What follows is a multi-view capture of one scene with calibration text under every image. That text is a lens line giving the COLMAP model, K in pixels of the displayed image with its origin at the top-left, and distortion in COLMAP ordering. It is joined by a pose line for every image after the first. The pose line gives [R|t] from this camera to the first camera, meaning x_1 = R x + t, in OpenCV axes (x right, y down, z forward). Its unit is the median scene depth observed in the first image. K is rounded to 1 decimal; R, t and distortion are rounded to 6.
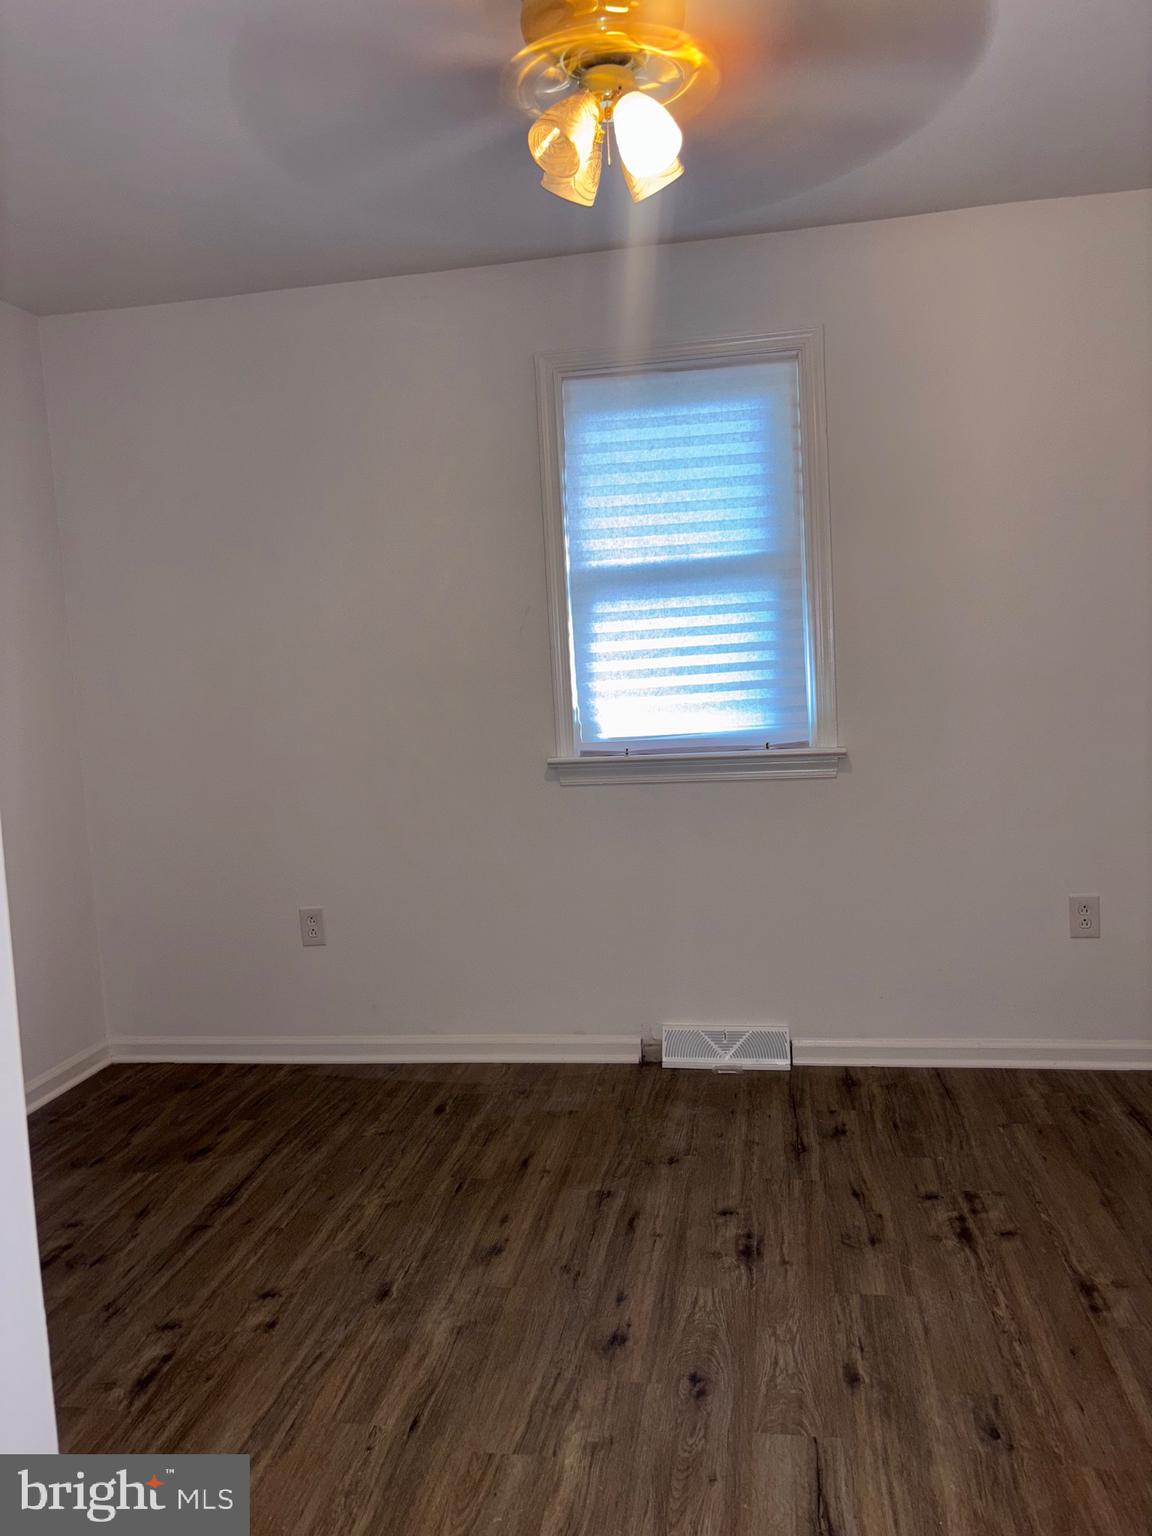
lens RADIAL K [[1156.8, 0, 564.2], [0, 1156.8, 766.6], [0, 0, 1]] dist [0.037107, -0.037118]
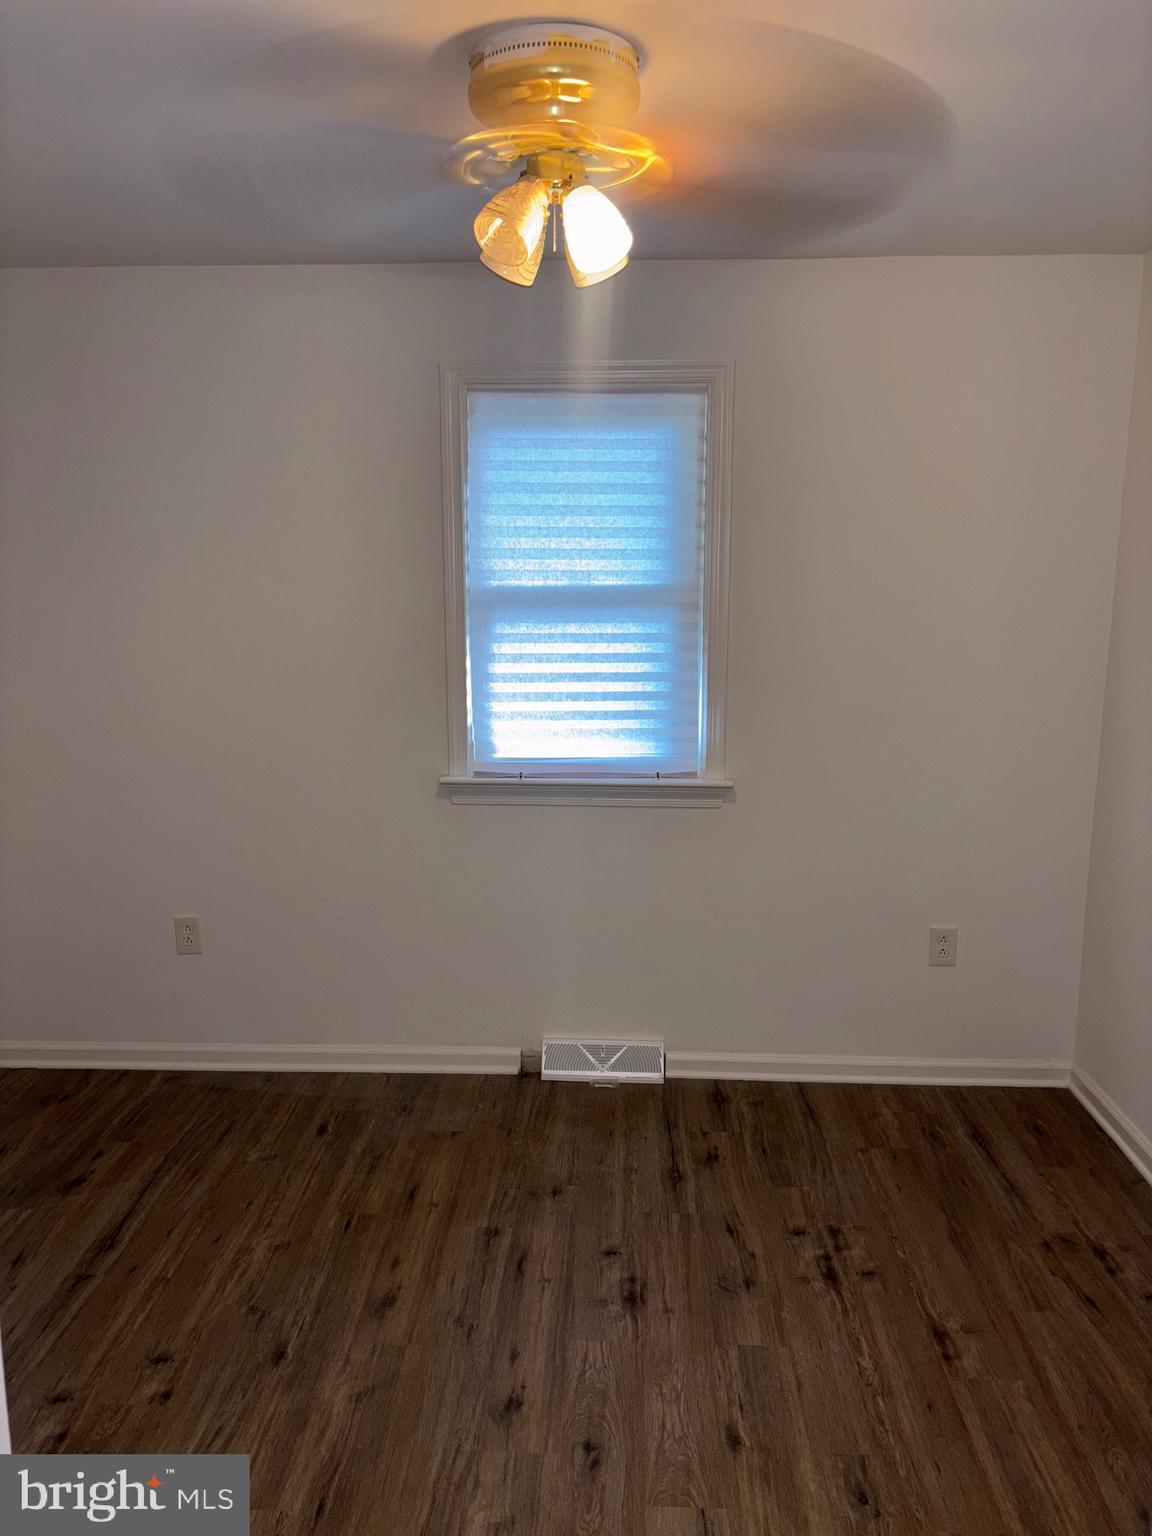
lens RADIAL K [[1156.8, 0, 563.3], [0, 1156.8, 765.6], [0, 0, 1]] dist [0.037107, -0.037118]
pose [[0.990915, 0.031700, 0.130701, -0.051198], [-0.041891, 0.996229, 0.075975, -0.126441], [-0.127800, -0.080760, 0.988507, 0.005793]]
